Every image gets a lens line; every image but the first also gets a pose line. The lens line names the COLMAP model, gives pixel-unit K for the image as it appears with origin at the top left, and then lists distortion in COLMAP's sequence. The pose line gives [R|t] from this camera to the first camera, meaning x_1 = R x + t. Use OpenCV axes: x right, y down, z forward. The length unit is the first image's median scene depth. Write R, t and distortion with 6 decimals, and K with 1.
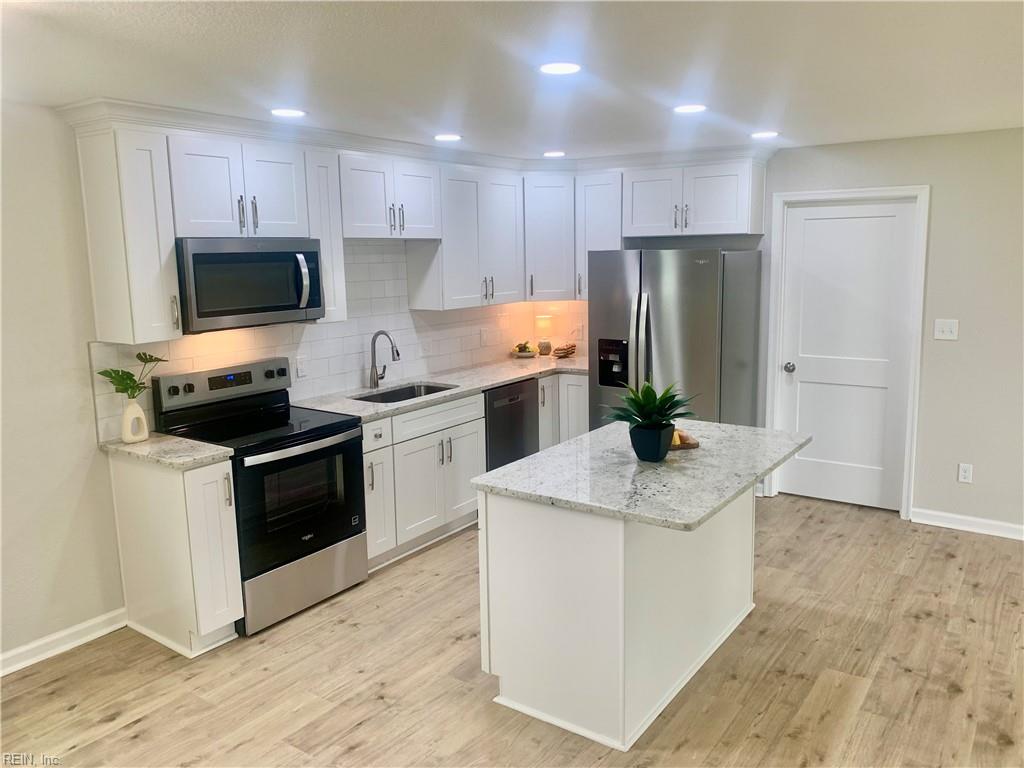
lens RADIAL K [[786.4, 0, 519.2], [0, 786.4, 366.5], [0, 0, 1]] dist [0.052437, -0.071685]
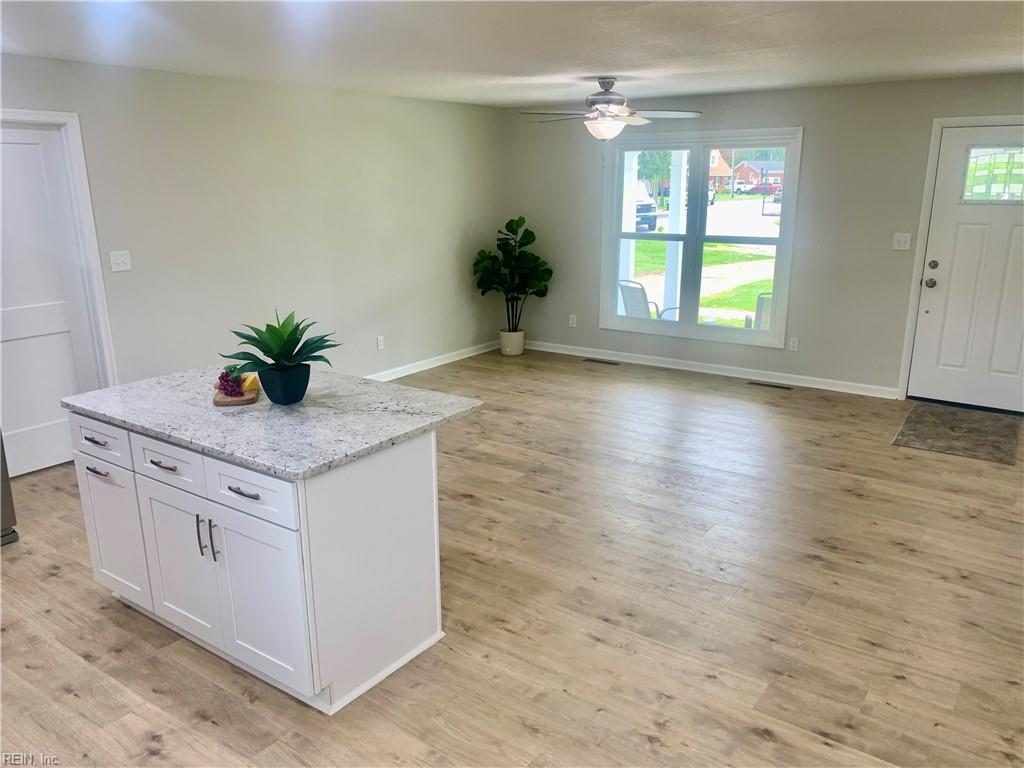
lens RADIAL K [[786.4, 0, 522.5], [0, 786.4, 387.2], [0, 0, 1]] dist [0.052437, -0.071685]
pose [[0.008006, -0.238734, 0.971052, -0.611511], [0.152414, 0.960028, 0.234767, -0.063340], [-0.988284, 0.146122, 0.044073, 0.568872]]
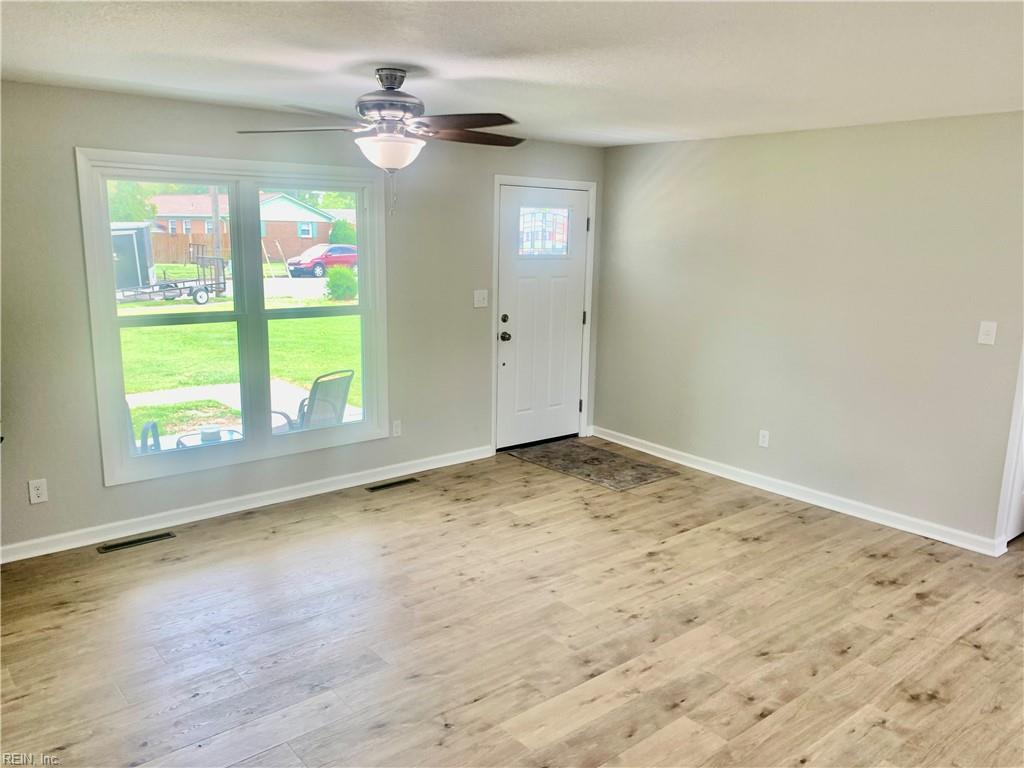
lens RADIAL K [[786.4, 0, 506.8], [0, 786.4, 379.8], [0, 0, 1]] dist [0.052437, -0.071685]
pose [[-0.961630, -0.049419, 0.269862, 0.505184], [0.041916, 0.945629, 0.322536, -0.190892], [-0.271129, 0.321472, -0.907273, 1.250422]]
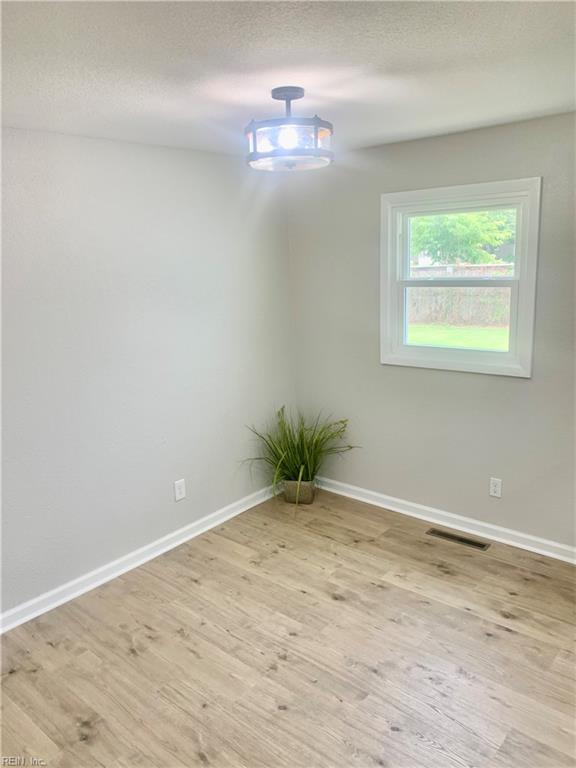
lens RADIAL K [[589.8, 0, 302.7], [0, 589.8, 374.9], [0, 0, 1]] dist [0.052437, -0.071685]
pose [[-0.093970, 0.222813, -0.970322, 0.272916], [-0.109239, 0.966442, 0.232501, -0.087647], [0.989564, 0.127845, -0.066477, 0.538030]]
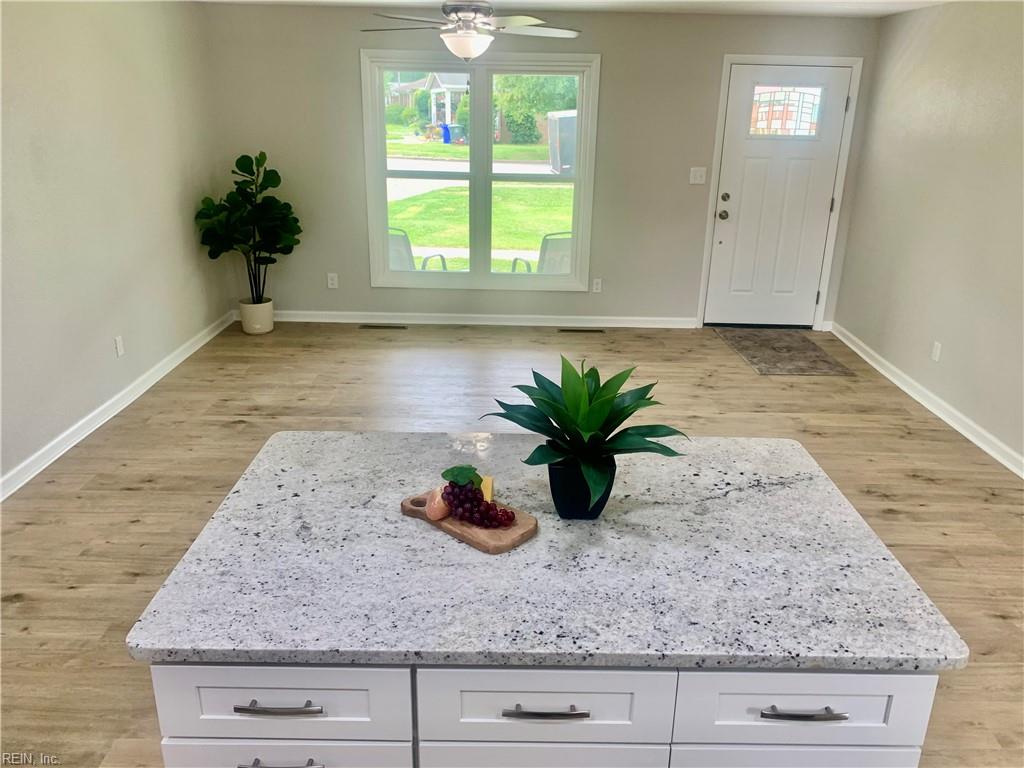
lens RADIAL K [[786.4, 0, 522.9], [0, 786.4, 377.1], [0, 0, 1]] dist [0.052437, -0.071685]
pose [[-0.574592, -0.263743, 0.774780, -0.172804], [0.111171, 0.912729, 0.393149, -0.154809], [-0.810854, 0.312033, -0.495127, 1.062147]]
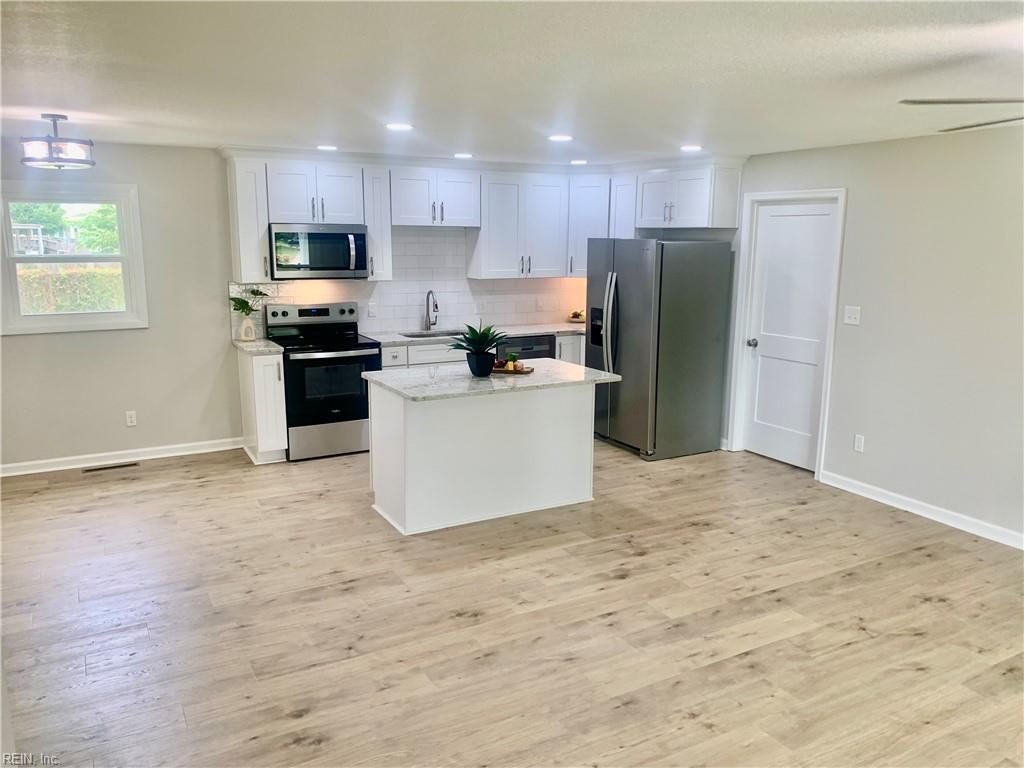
lens RADIAL K [[786.4, 0, 512.7], [0, 786.4, 381.1], [0, 0, 1]] dist [0.052437, -0.071685]
pose [[0.898454, 0.103701, -0.426646, 0.733153], [-0.087611, 0.994509, 0.057231, 0.030082], [0.430238, -0.014040, 0.902606, -0.295390]]
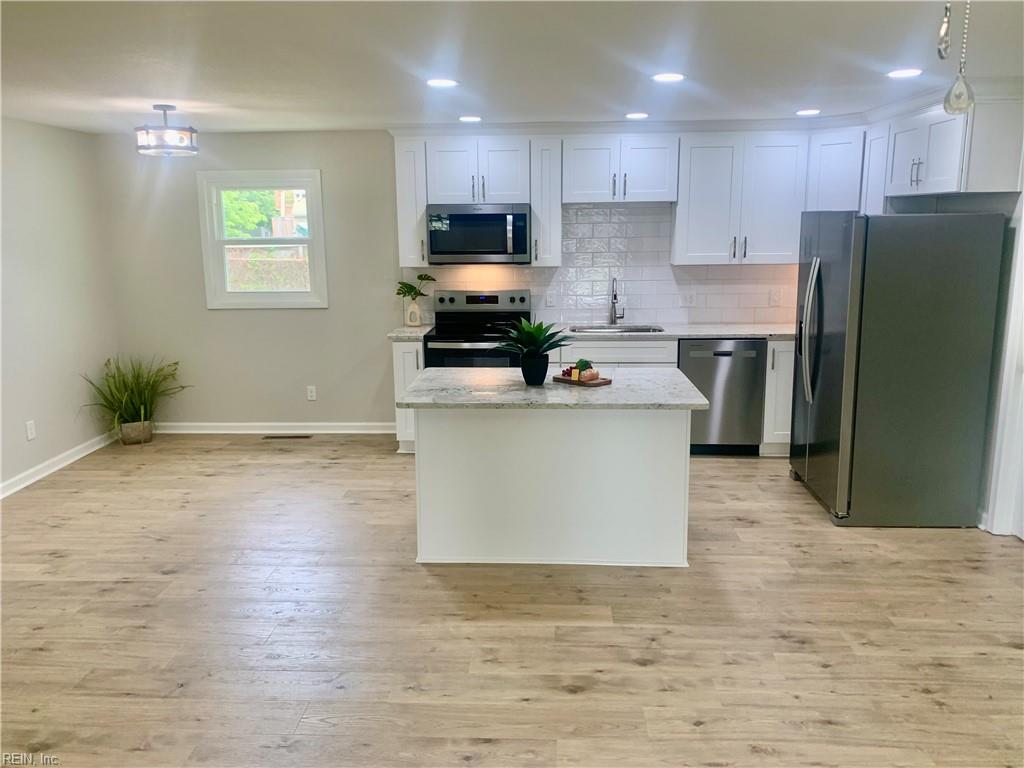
lens RADIAL K [[786.4, 0, 515.7], [0, 786.4, 363.1], [0, 0, 1]] dist [0.052437, -0.071685]
pose [[0.530294, 0.161392, -0.832311, 0.979799], [-0.126090, 0.985809, 0.110821, -0.038490], [0.838385, 0.046178, 0.543118, 0.253965]]
